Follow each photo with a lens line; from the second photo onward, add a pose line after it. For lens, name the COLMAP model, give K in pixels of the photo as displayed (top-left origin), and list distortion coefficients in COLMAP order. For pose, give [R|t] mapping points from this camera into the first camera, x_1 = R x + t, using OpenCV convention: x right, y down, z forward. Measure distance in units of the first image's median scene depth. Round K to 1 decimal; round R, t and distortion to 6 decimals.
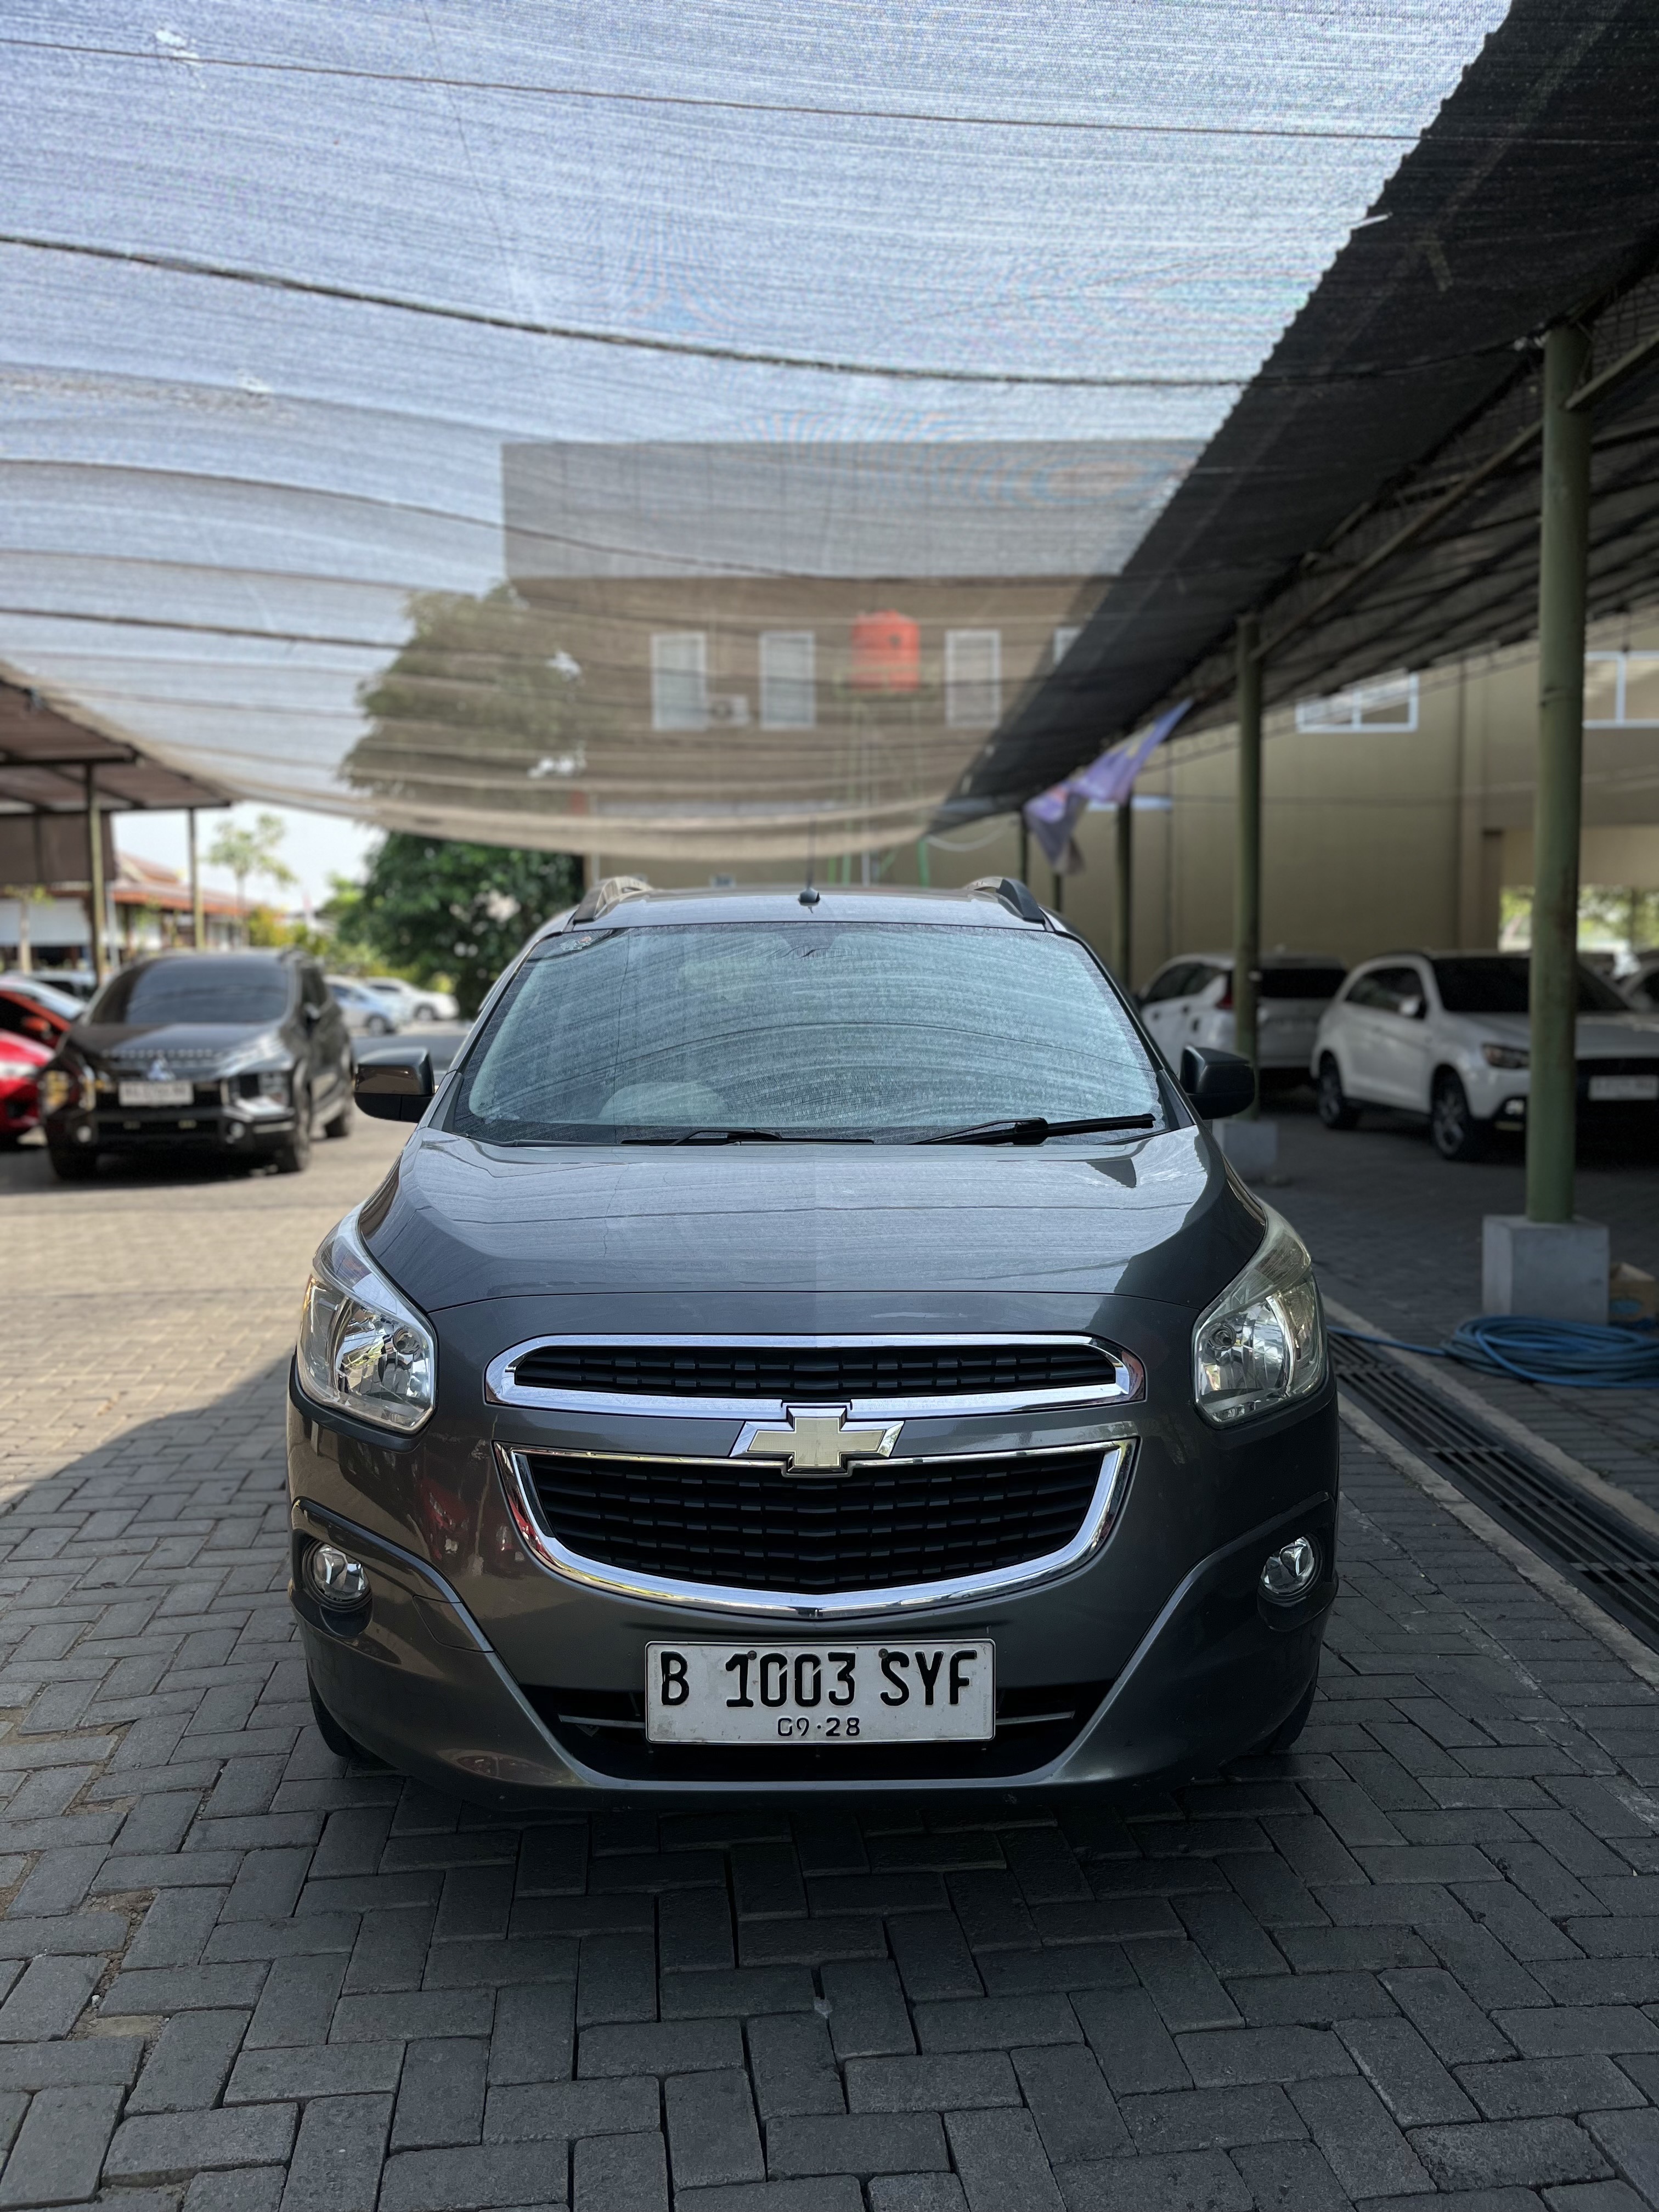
lens RADIAL K [[1687.4, 0, 799.8], [0, 1687.4, 1153.4], [0, 0, 1]] dist [0.058676, -0.091268]
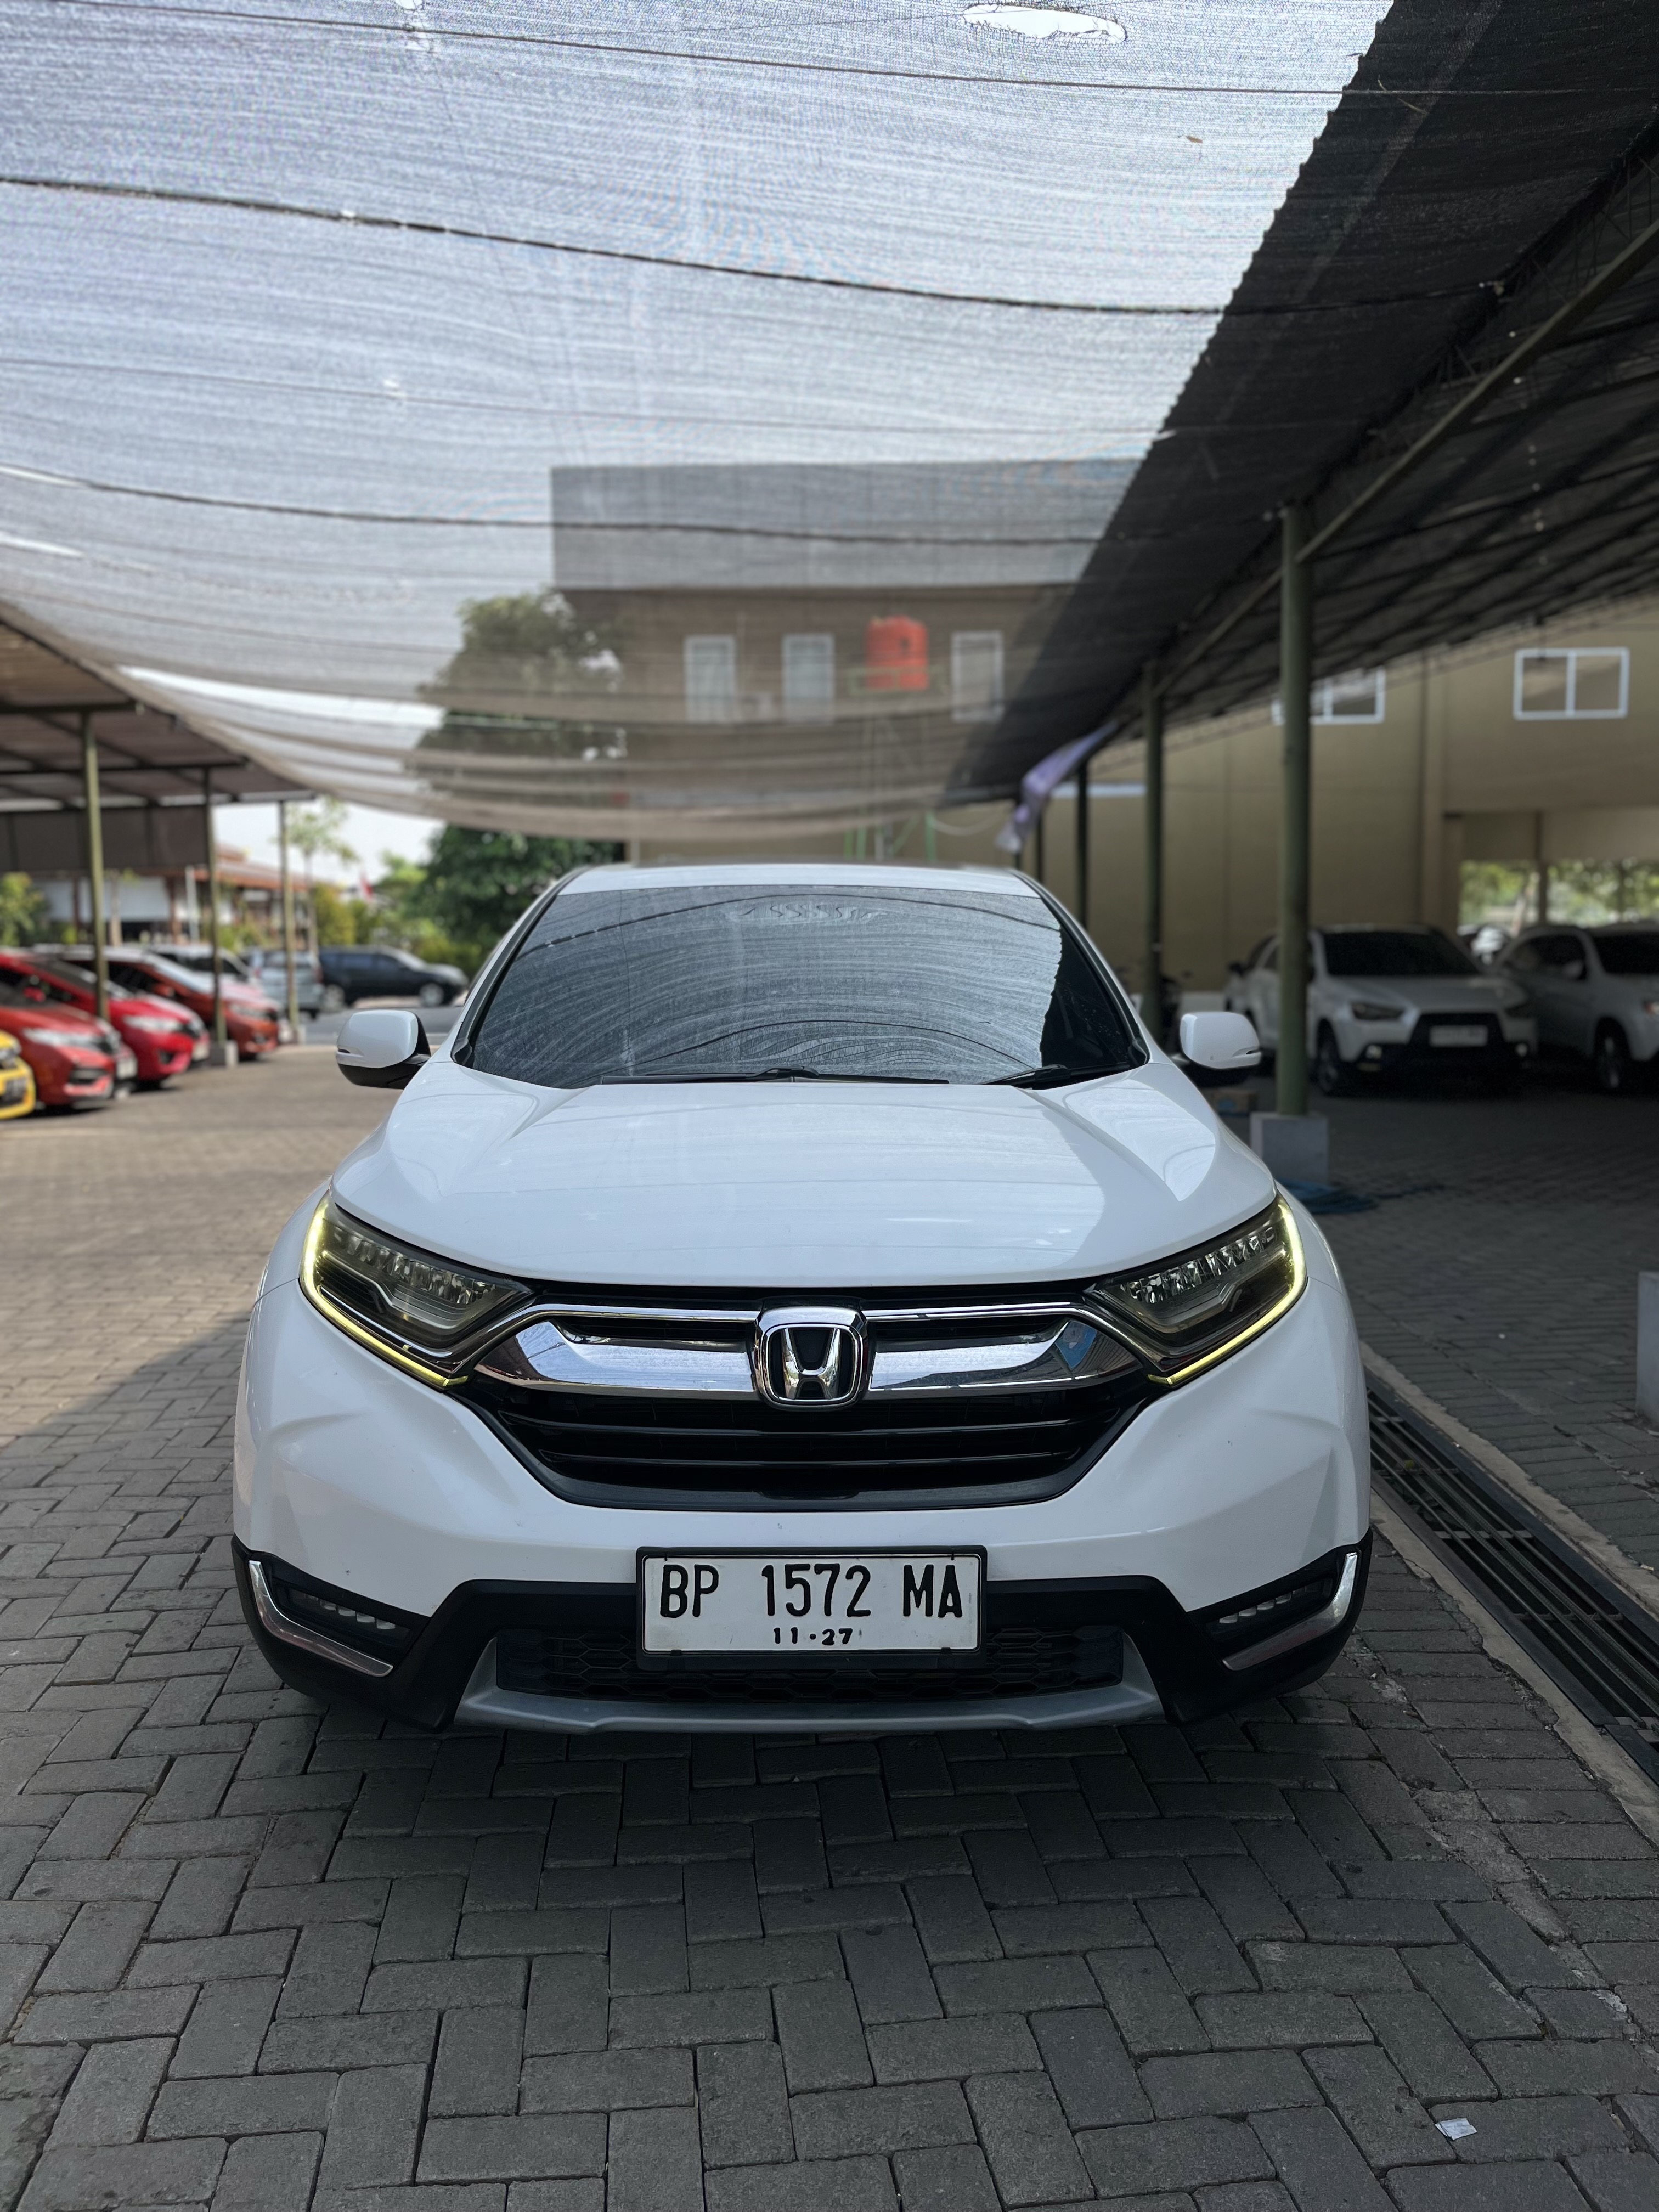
lens RADIAL K [[1687.4, 0, 805.7], [0, 1687.4, 1113.5], [0, 0, 1]] dist [0.058676, -0.091268]
pose [[0.999850, 0.000576, -0.017285, 0.012712], [-0.000686, 0.999980, -0.006364, 0.012178], [0.017281, 0.006375, 0.999830, -0.116911]]
